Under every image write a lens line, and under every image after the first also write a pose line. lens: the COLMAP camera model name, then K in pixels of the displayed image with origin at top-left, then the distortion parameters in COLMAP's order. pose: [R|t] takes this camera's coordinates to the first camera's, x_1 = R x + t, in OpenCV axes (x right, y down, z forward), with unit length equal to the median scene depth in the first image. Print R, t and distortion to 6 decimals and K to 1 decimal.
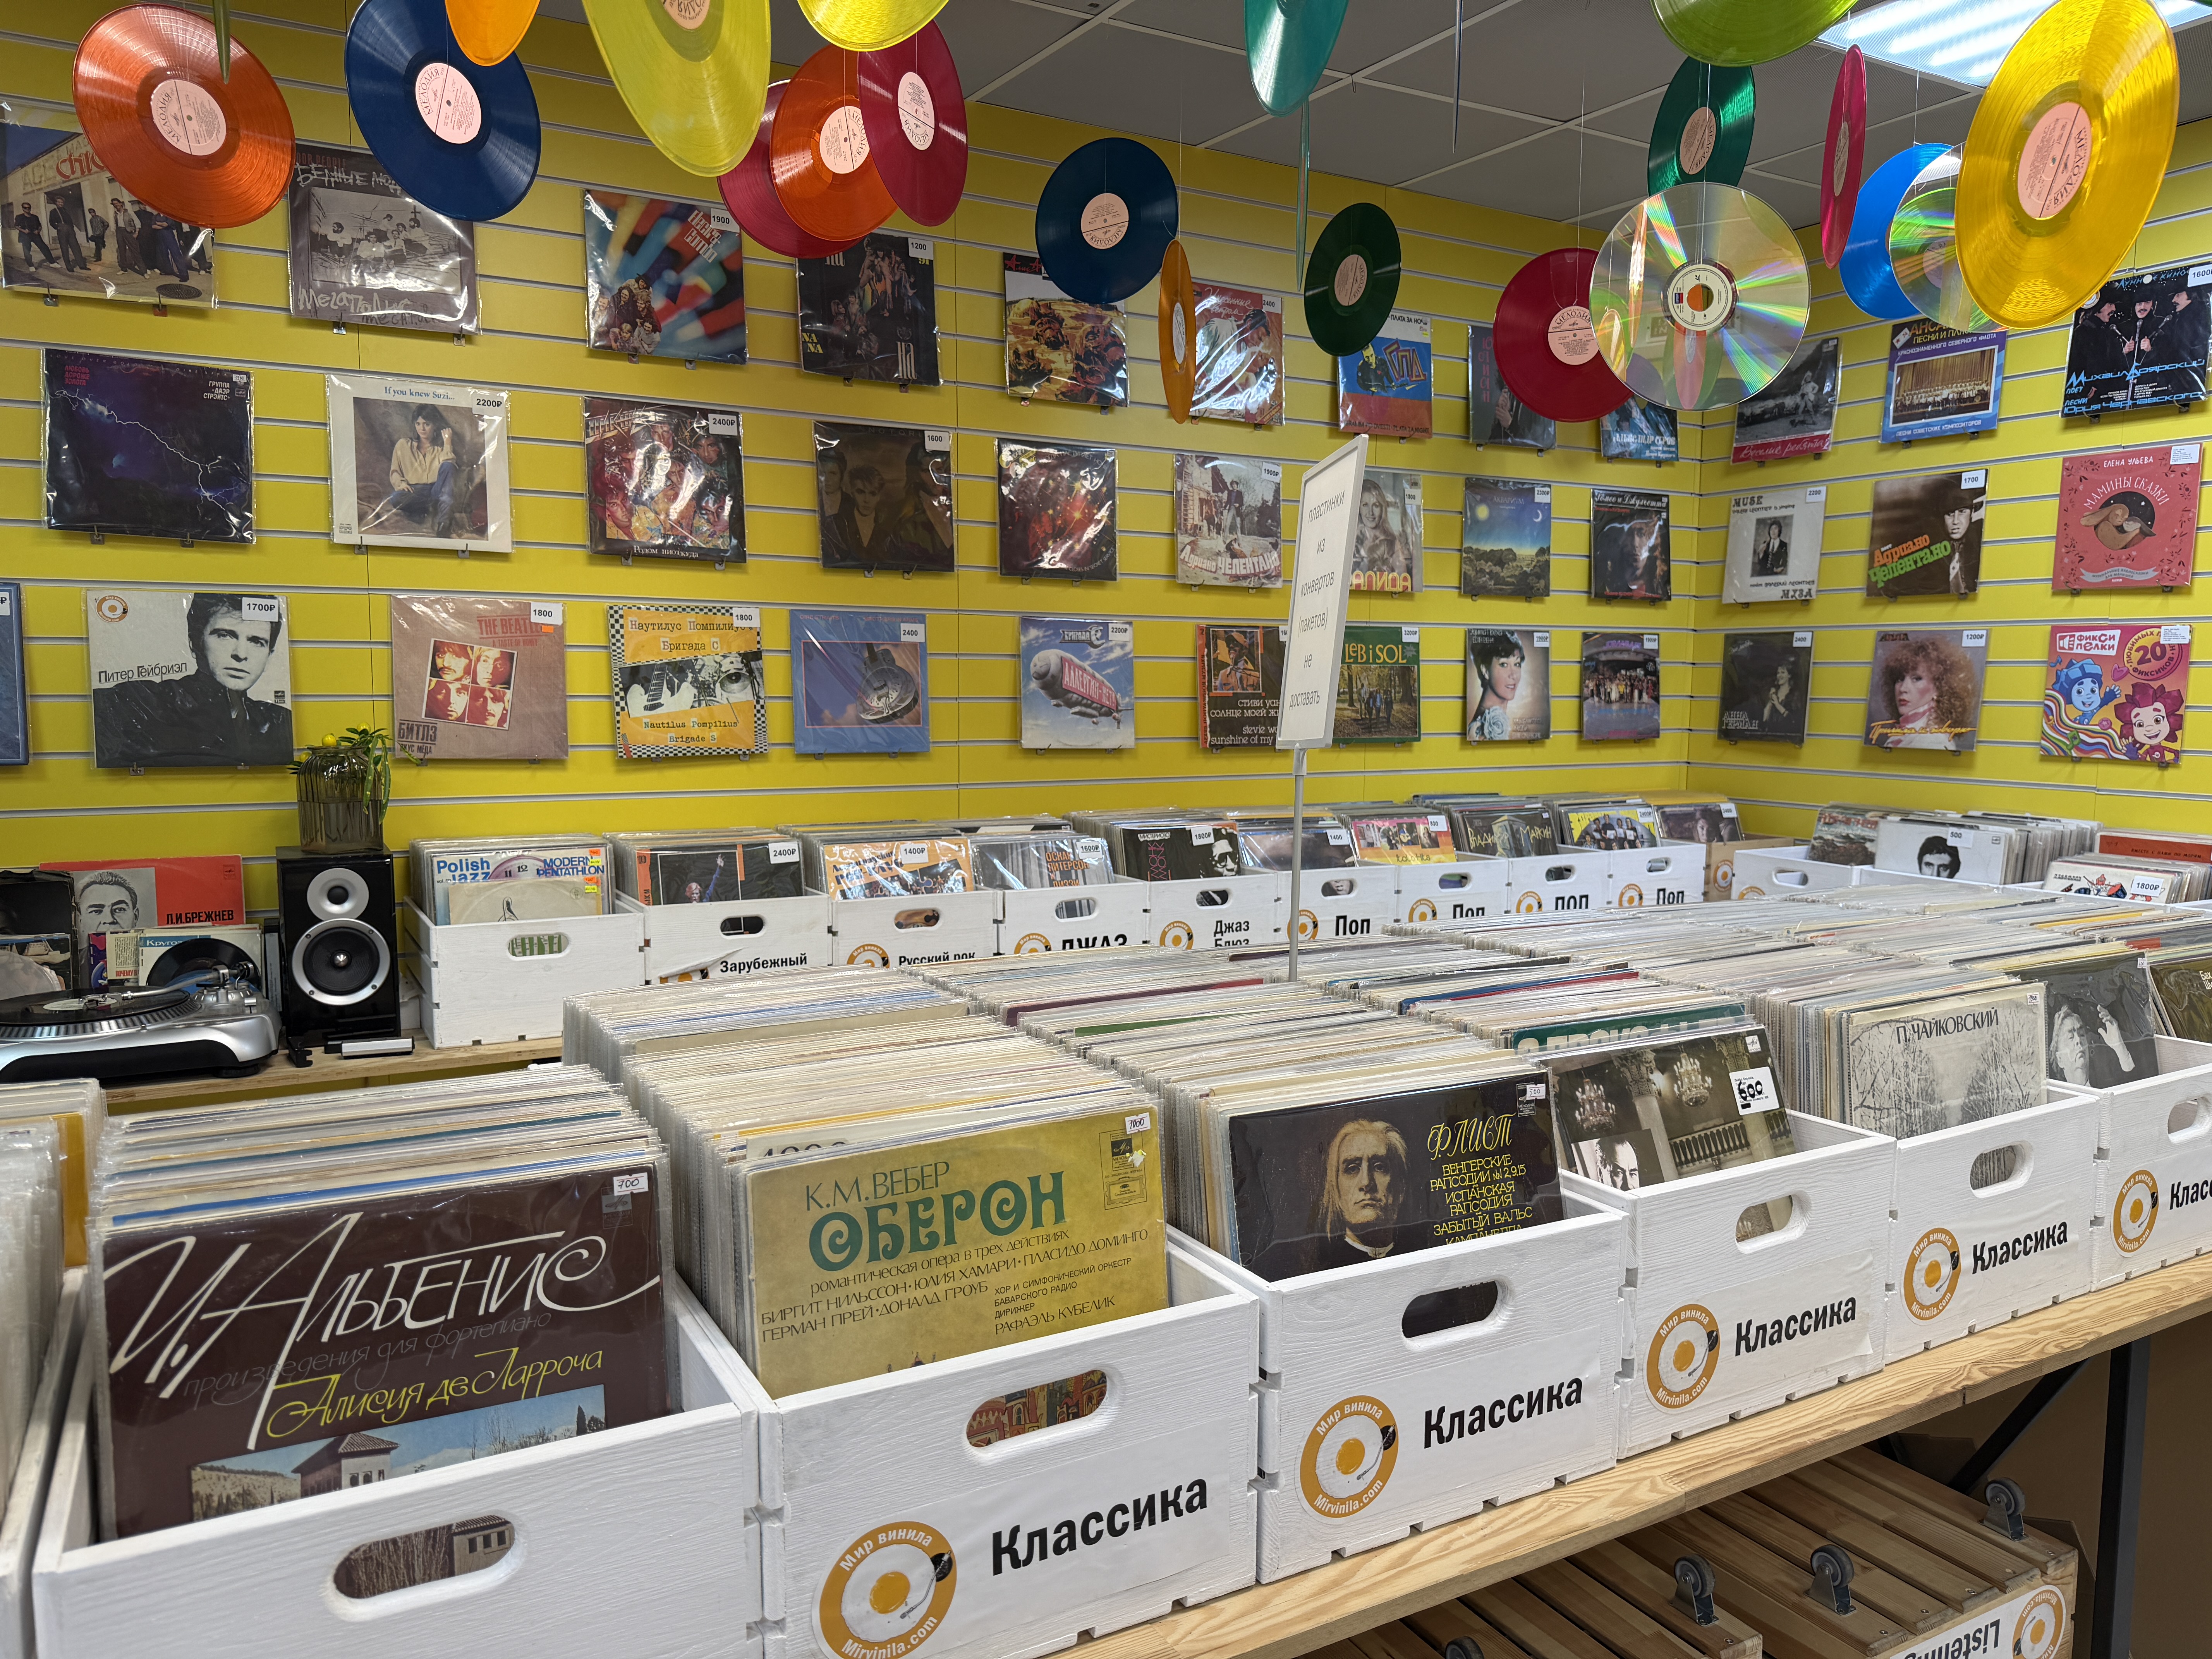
lens RADIAL K [[1579.7, 0, 1106.0], [0, 1579.7, 829.5], [0, 0, 1]] dist [0.133839, -0.245872]
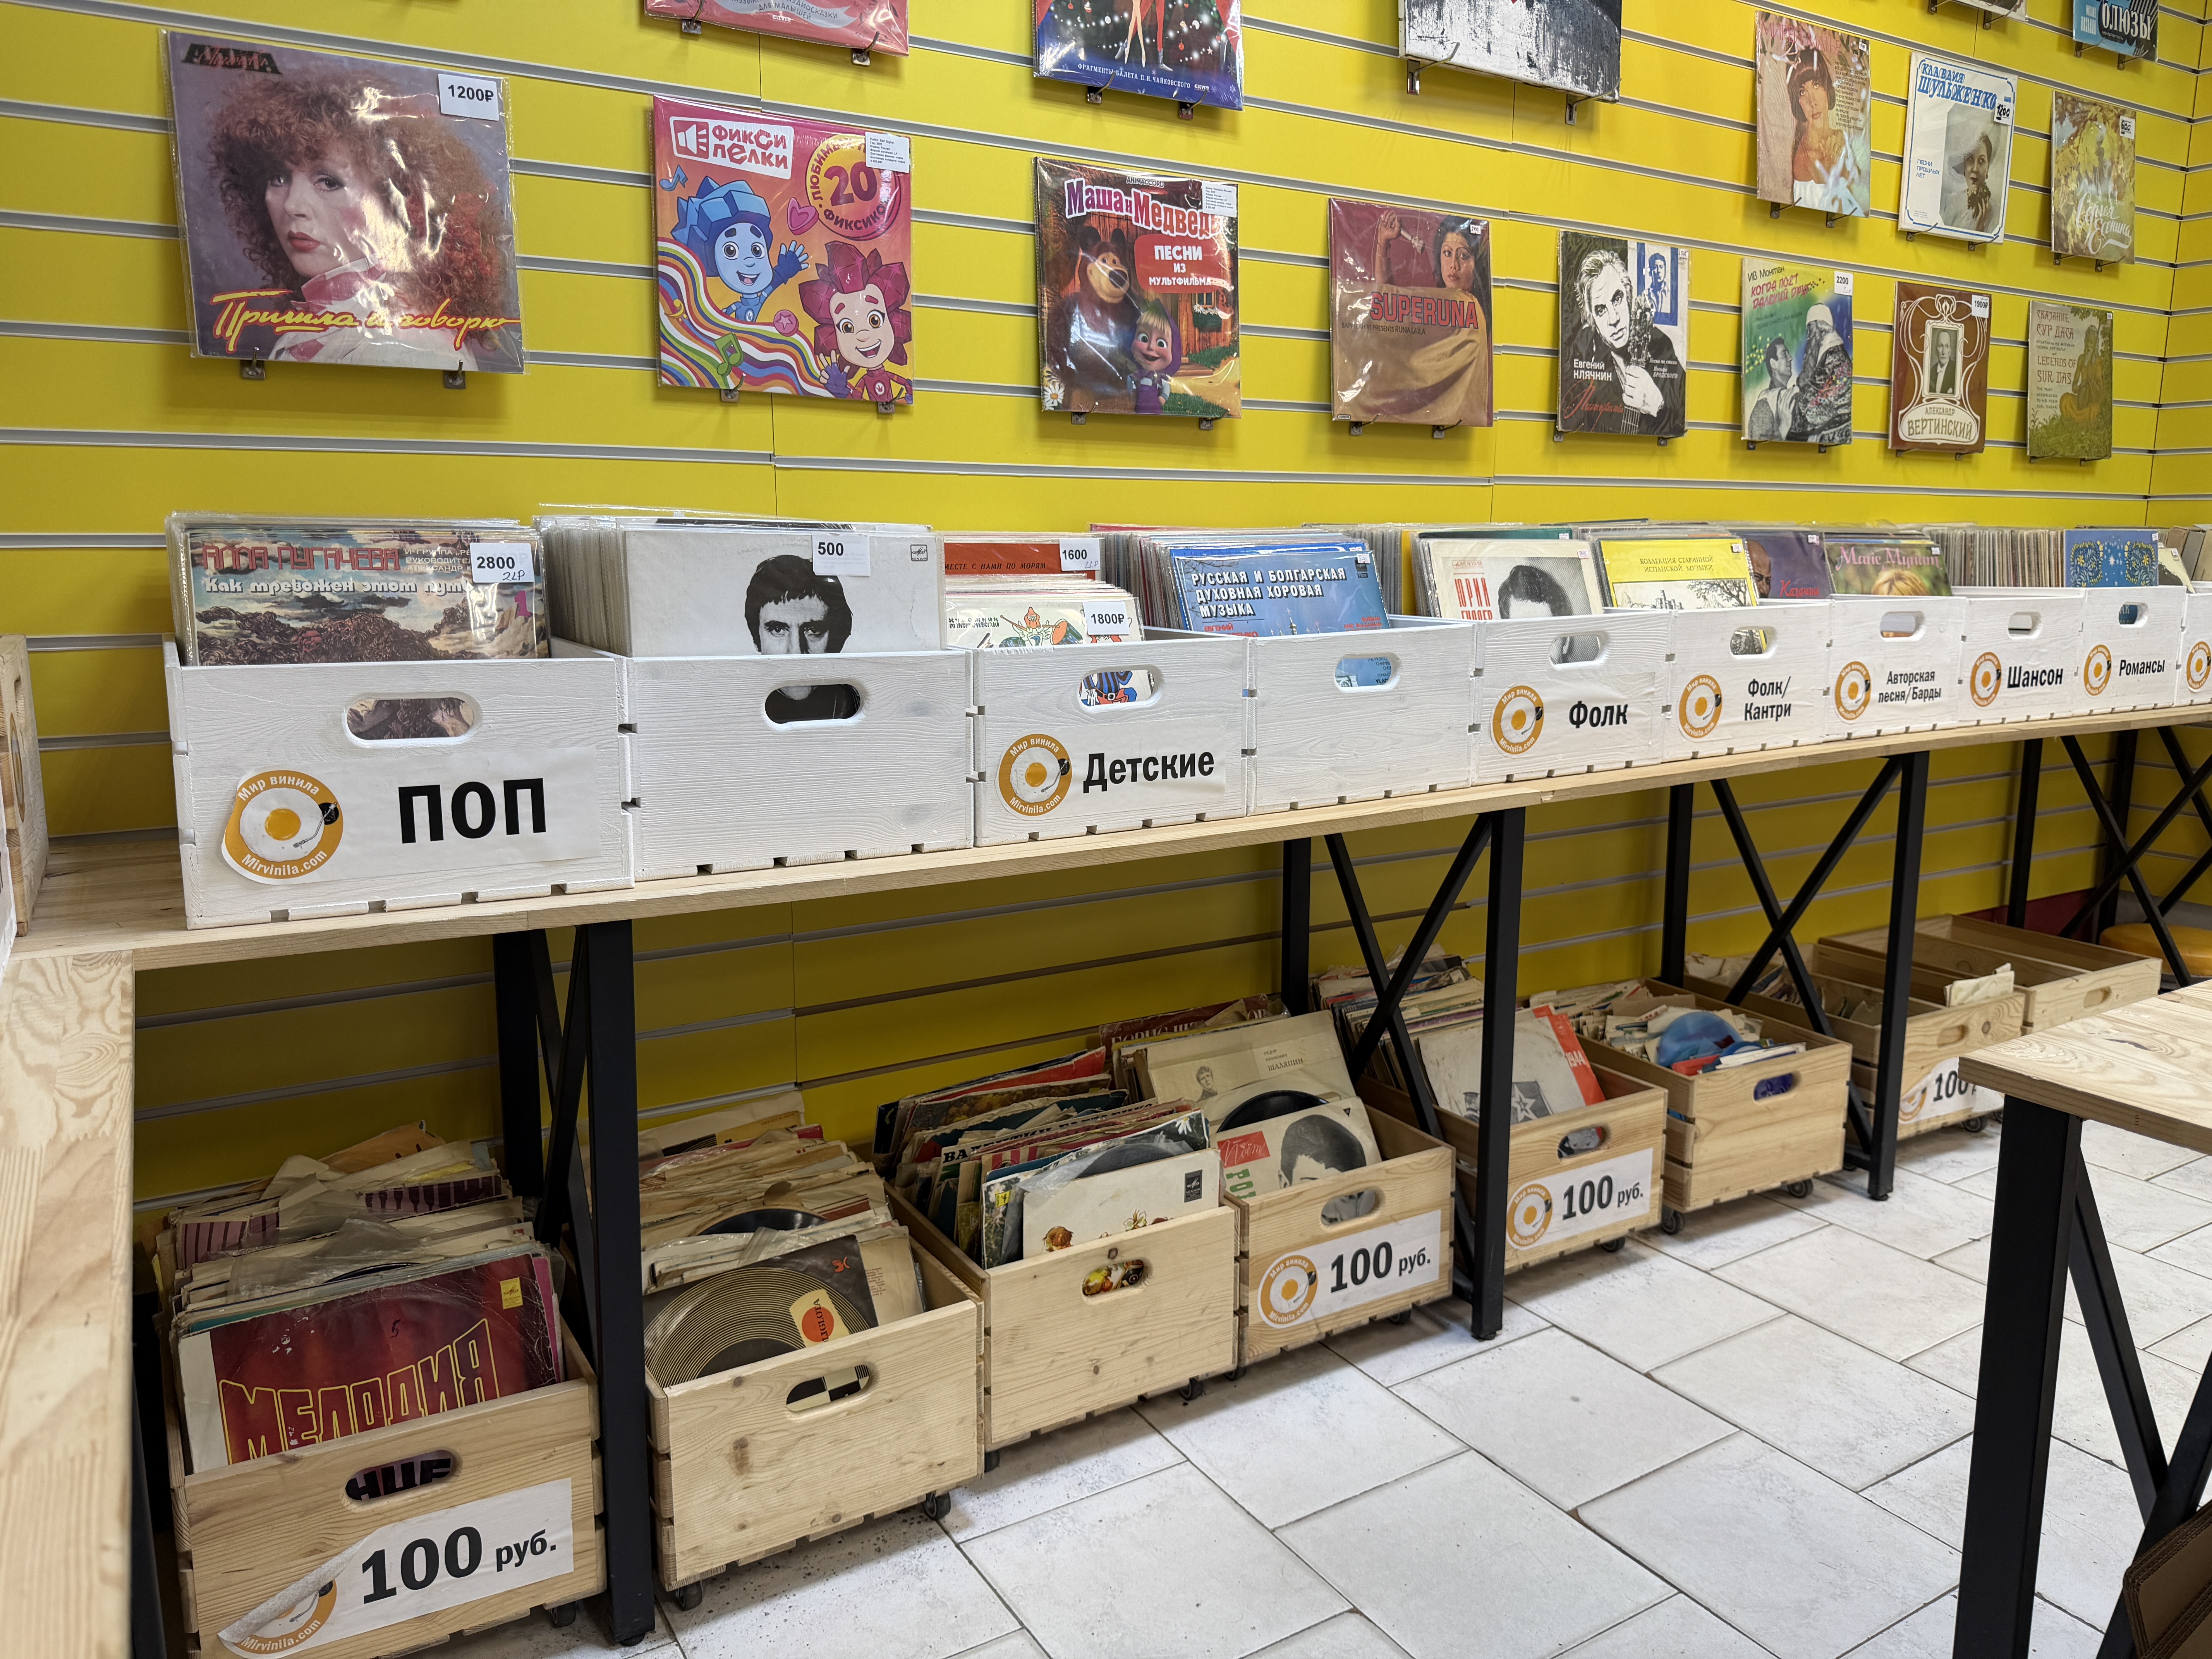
lens RADIAL K [[1579.7, 0, 1106.0], [0, 1579.7, 829.5], [0, 0, 1]] dist [0.133839, -0.245872]
pose [[-0.052263, -0.196425, 0.979125, 0.090868], [0.089200, 0.975628, 0.200485, -0.002148], [-0.994642, 0.097816, -0.033468, 0.928485]]
